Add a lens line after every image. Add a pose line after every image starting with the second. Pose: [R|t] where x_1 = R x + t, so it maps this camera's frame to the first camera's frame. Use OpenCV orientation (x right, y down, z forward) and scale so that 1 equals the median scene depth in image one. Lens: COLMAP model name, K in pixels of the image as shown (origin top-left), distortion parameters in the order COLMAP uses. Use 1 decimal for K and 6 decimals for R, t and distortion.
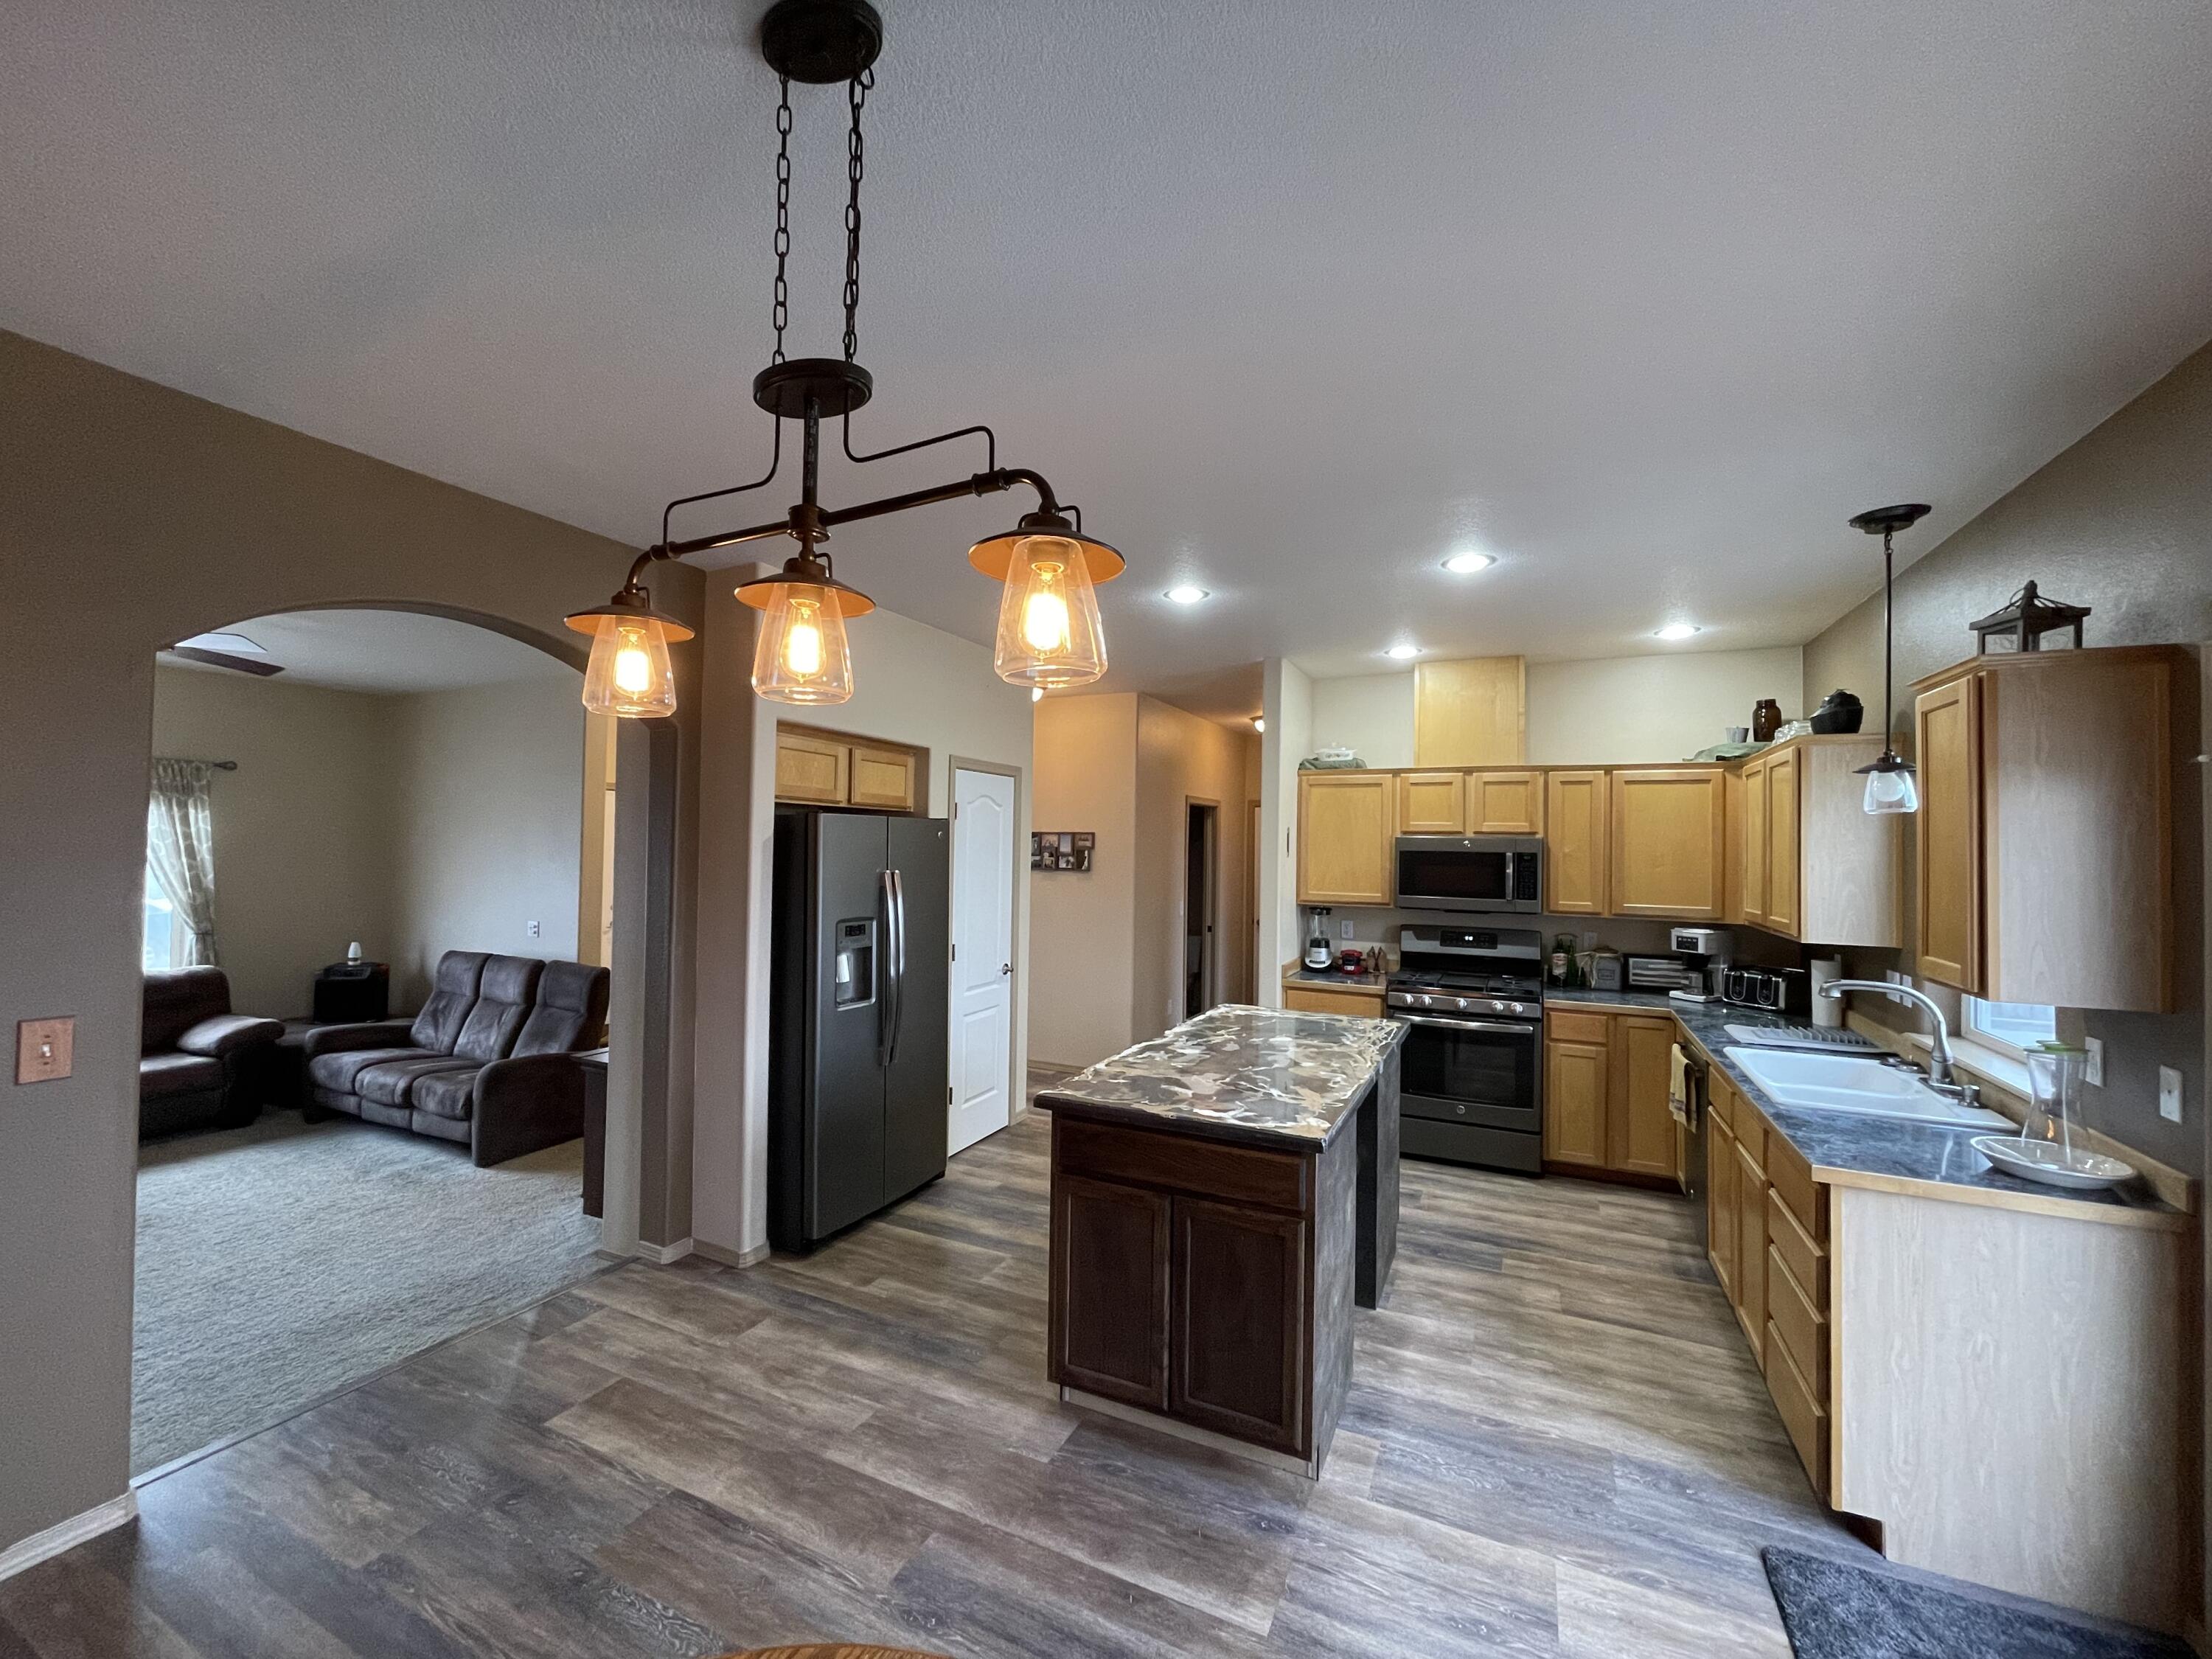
lens RADIAL K [[890.1, 0, 1102.5], [0, 890.1, 828.3], [0, 0, 1]] dist [-0.002796, 0.000207]
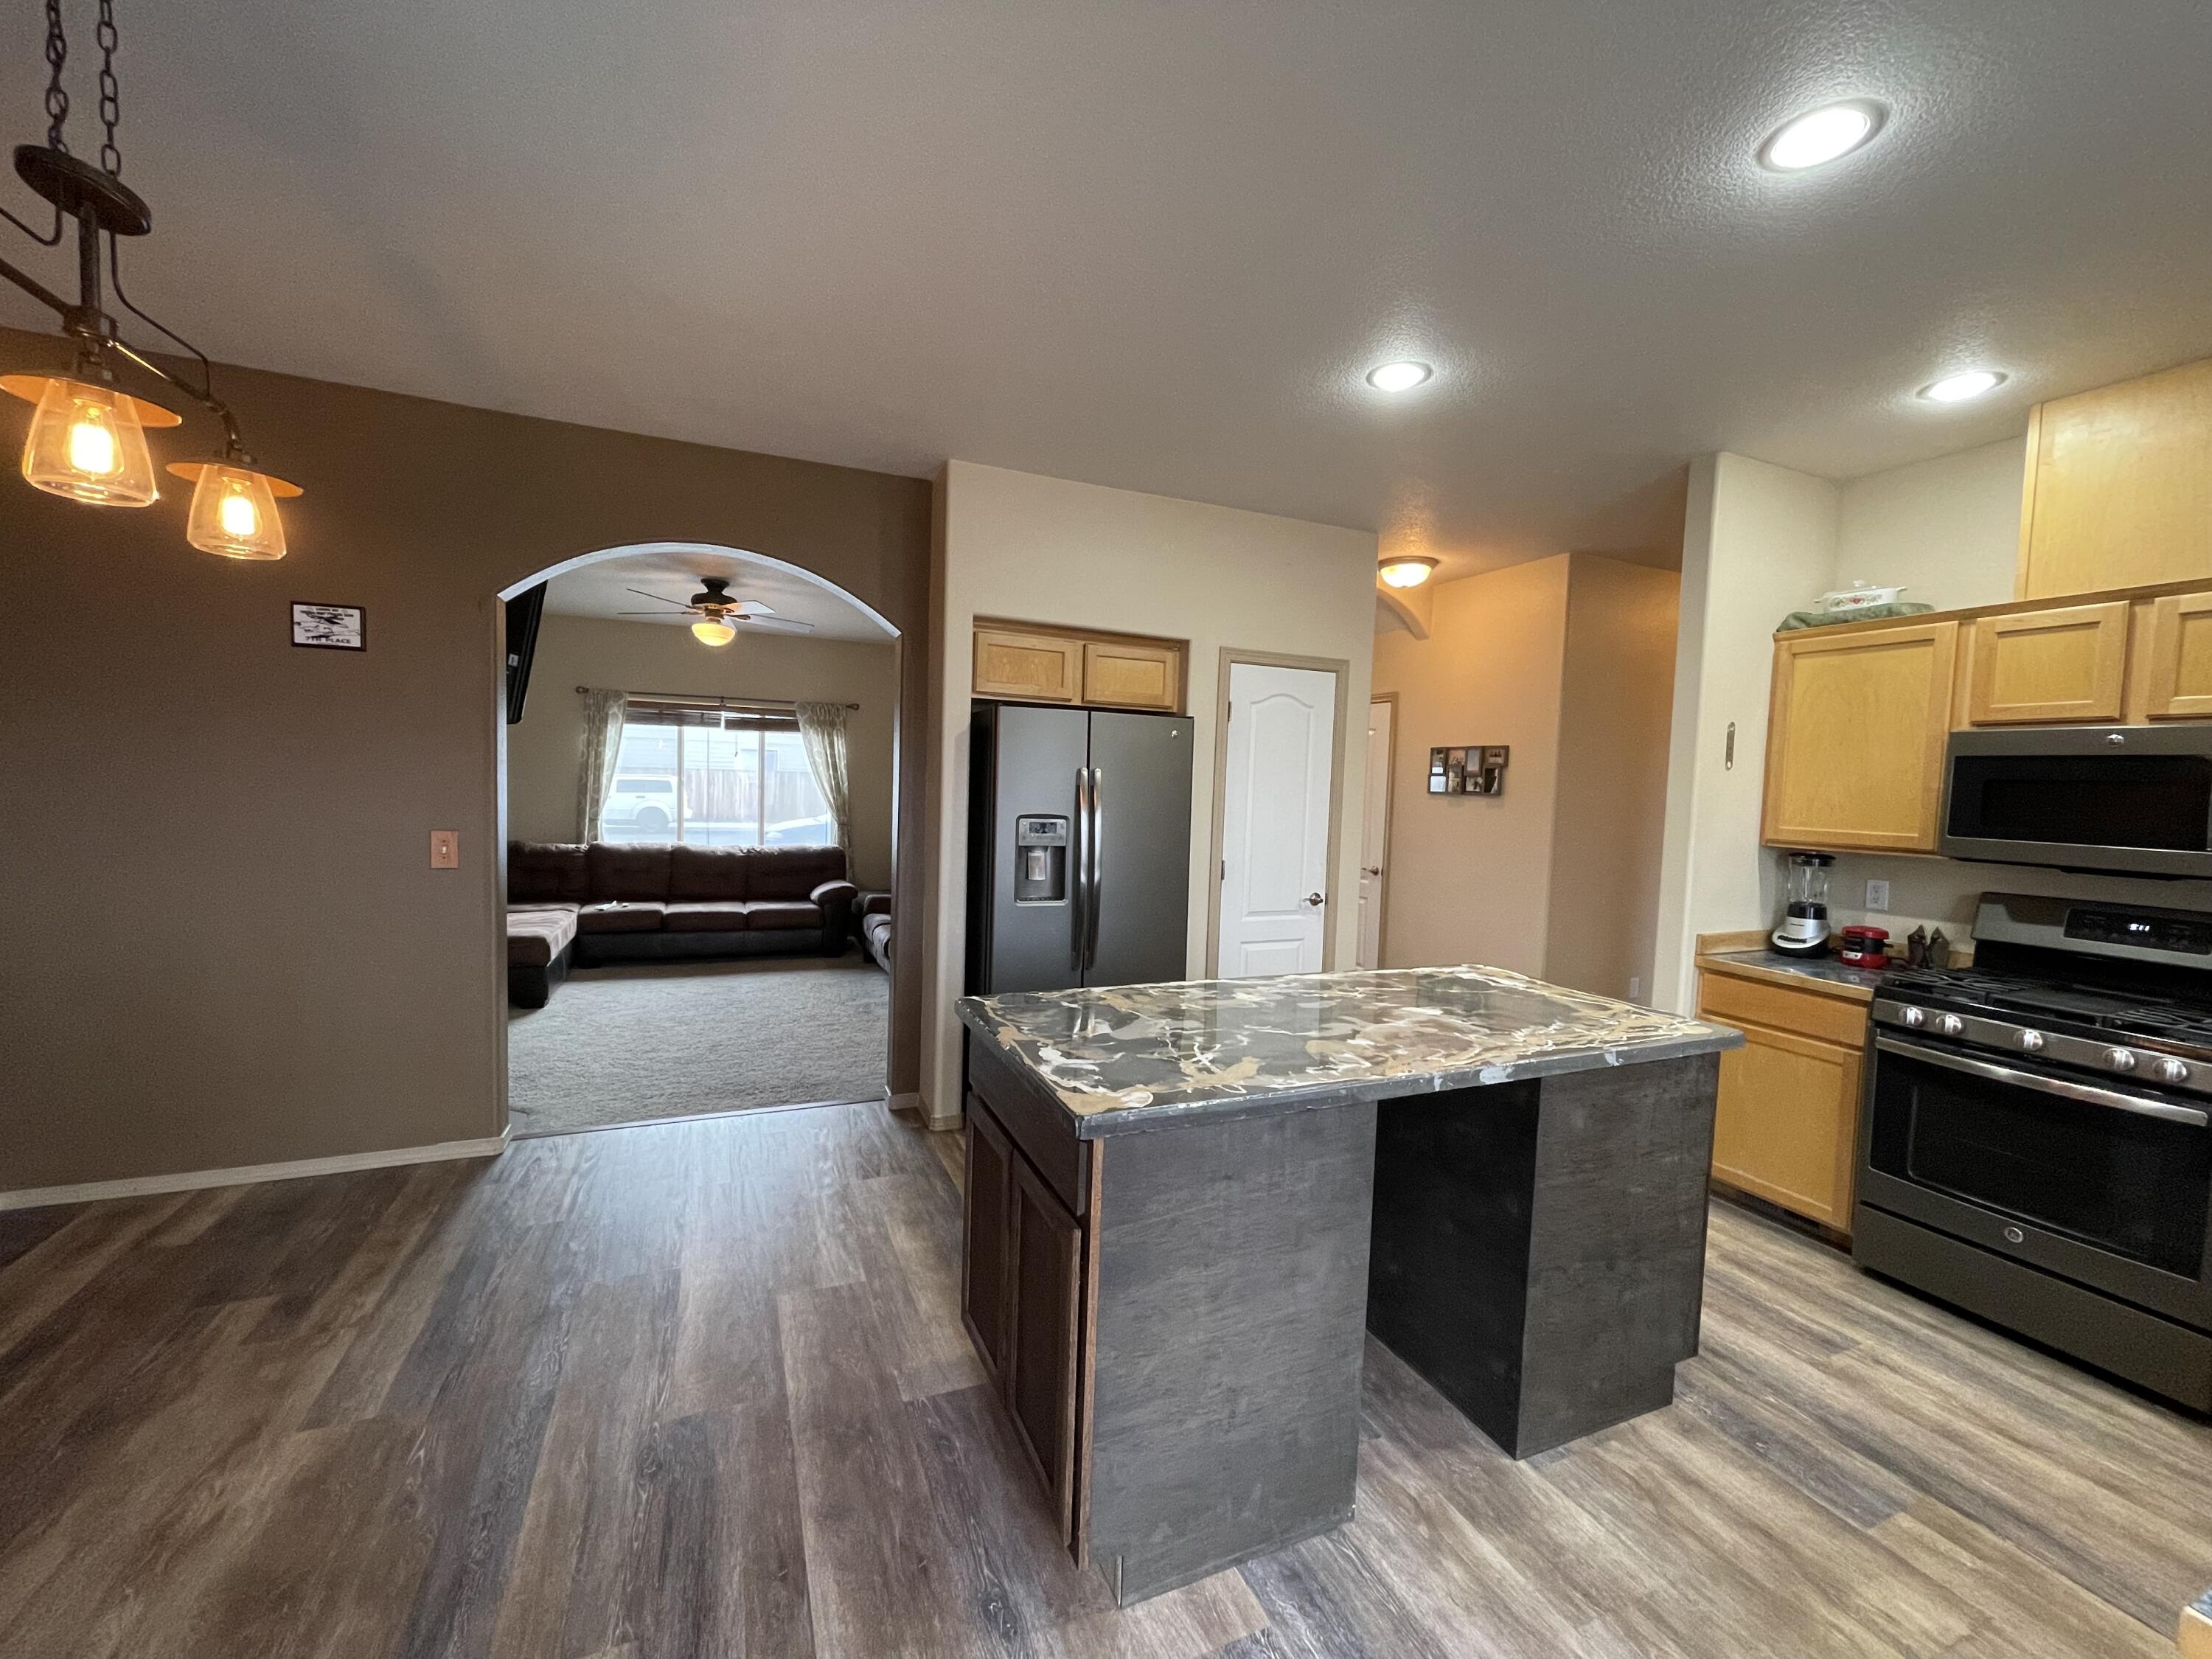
lens RADIAL K [[890.1, 0, 1102.5], [0, 890.1, 828.3], [0, 0, 1]] dist [-0.002796, 0.000207]
pose [[0.752661, 0.046230, -0.656783, 0.368553], [-0.008725, 0.998145, 0.060259, 0.050761], [0.658350, -0.039624, 0.751668, 0.279799]]
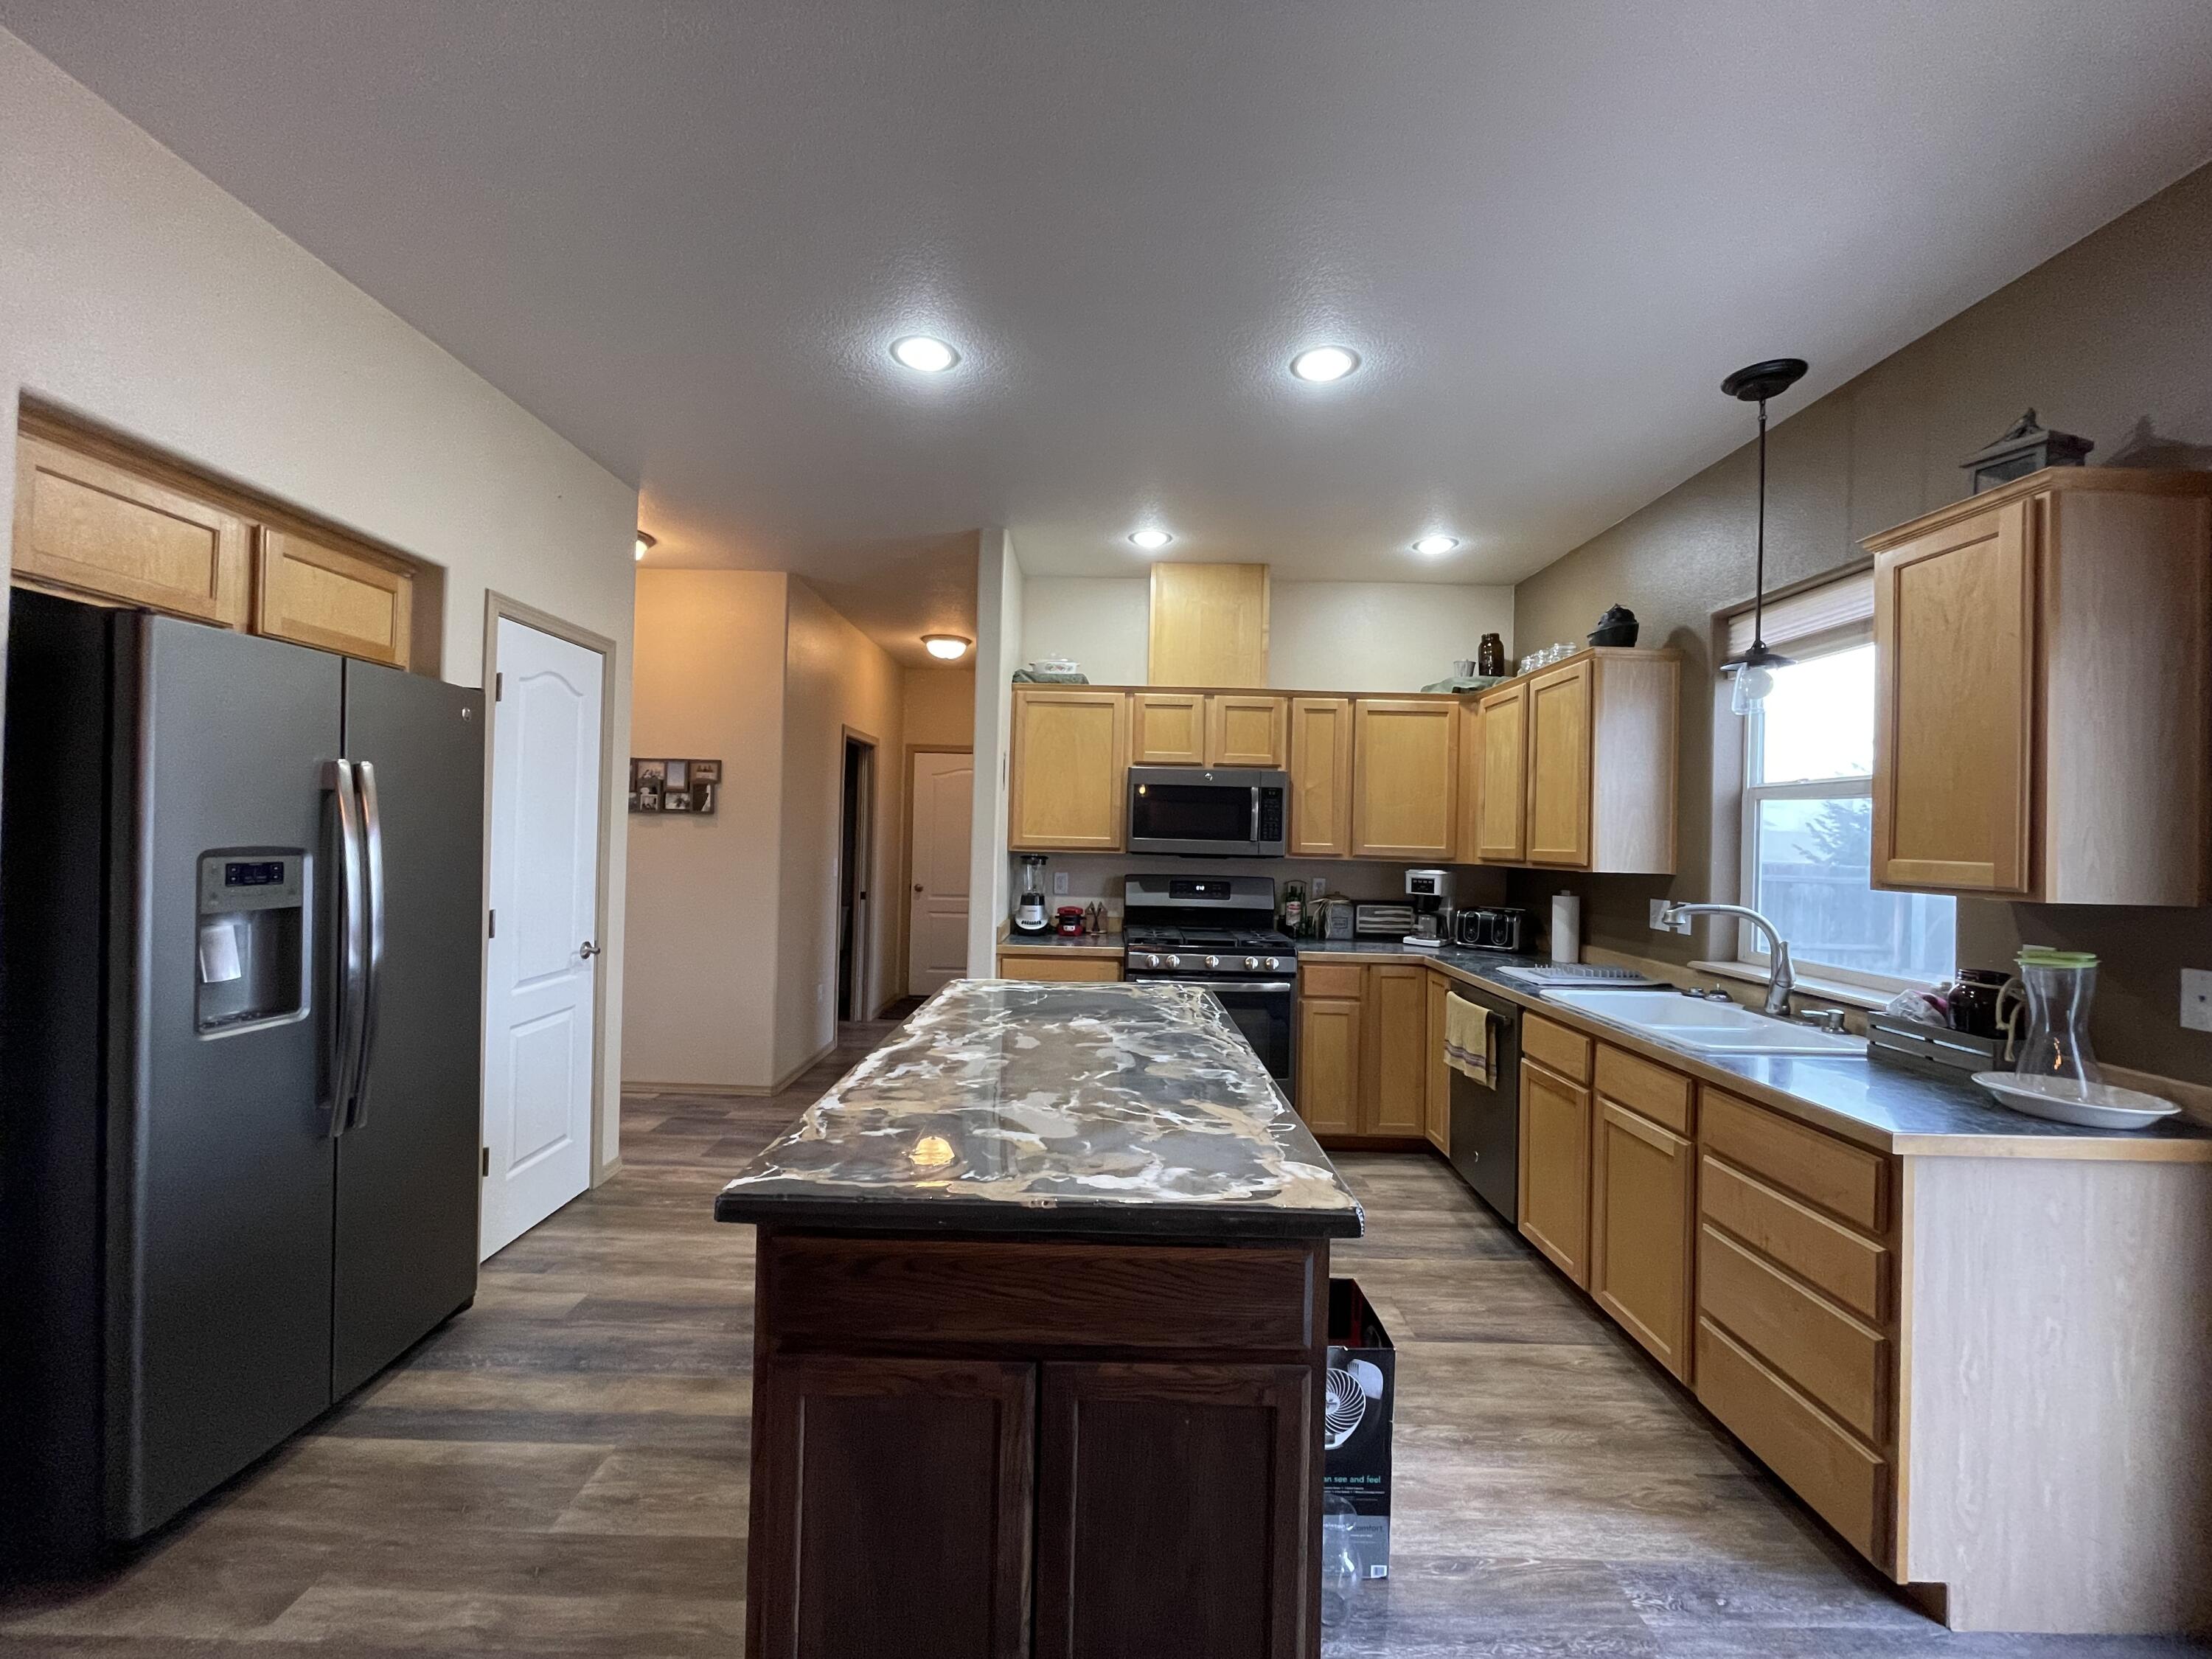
lens RADIAL K [[890.1, 0, 1102.5], [0, 890.1, 828.3], [0, 0, 1]] dist [-0.002796, 0.000207]
pose [[0.904031, 0.009353, 0.427365, -0.058675], [-0.018459, 0.999682, 0.017169, 0.065052], [-0.427068, -0.023410, 0.903916, 0.322184]]
